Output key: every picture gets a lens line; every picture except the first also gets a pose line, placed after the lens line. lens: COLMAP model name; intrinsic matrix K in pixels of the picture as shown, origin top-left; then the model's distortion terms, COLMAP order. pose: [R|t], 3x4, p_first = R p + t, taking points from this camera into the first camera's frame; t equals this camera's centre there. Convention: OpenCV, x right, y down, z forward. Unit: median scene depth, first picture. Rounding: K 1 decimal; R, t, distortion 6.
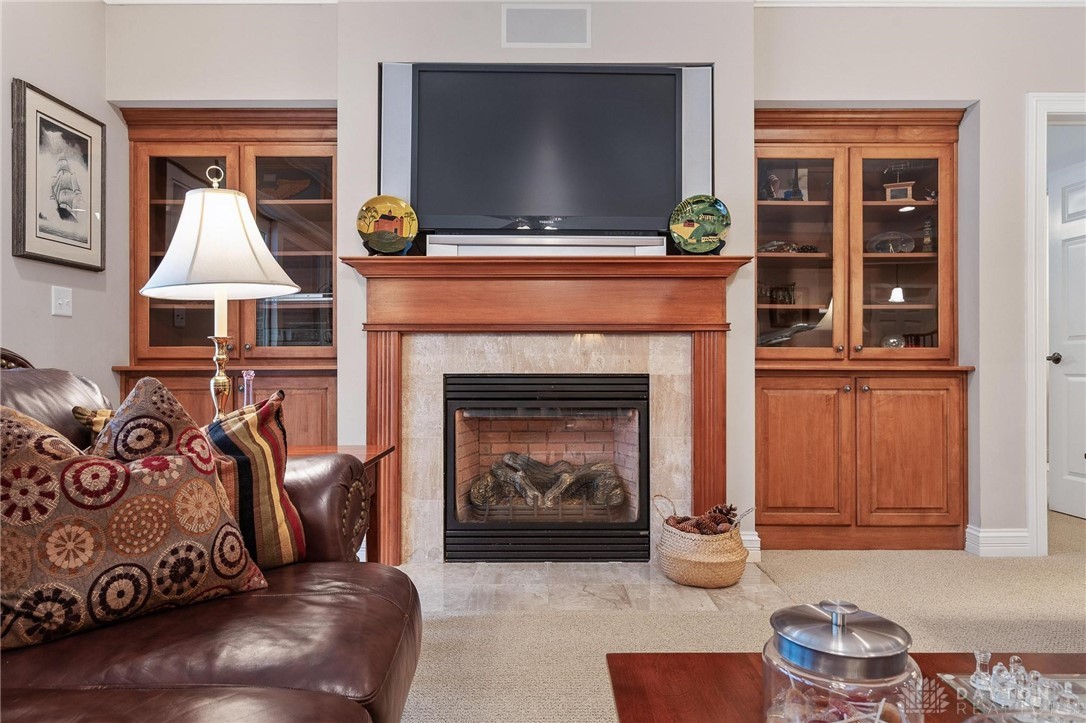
lens RADIAL K [[695.7, 0, 544.4], [0, 695.7, 355.5], [0, 0, 1]] dist [0.009846, 0.002159]
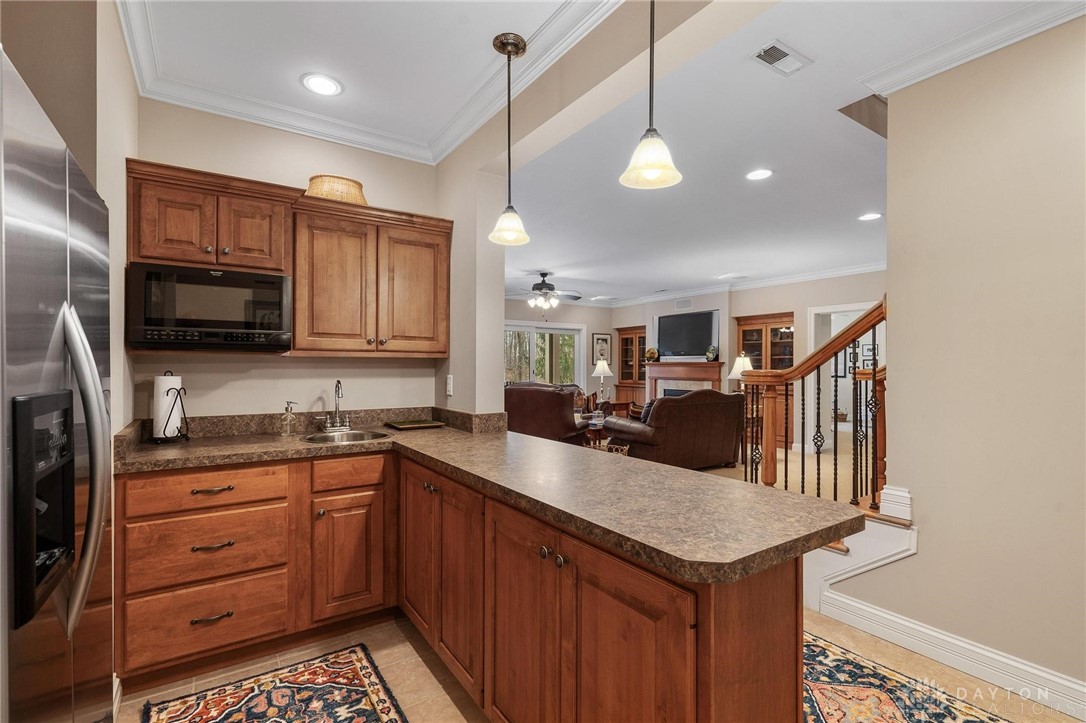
lens RADIAL K [[501.2, 0, 545.0], [0, 501.2, 365.3], [0, 0, 1]] dist [-0.003446, 0.000220]
pose [[0.545201, 0.001605, -0.838304, 2.019528], [-0.008636, 0.999956, -0.003702, -0.100837], [0.838261, 0.009258, 0.545191, -1.265179]]
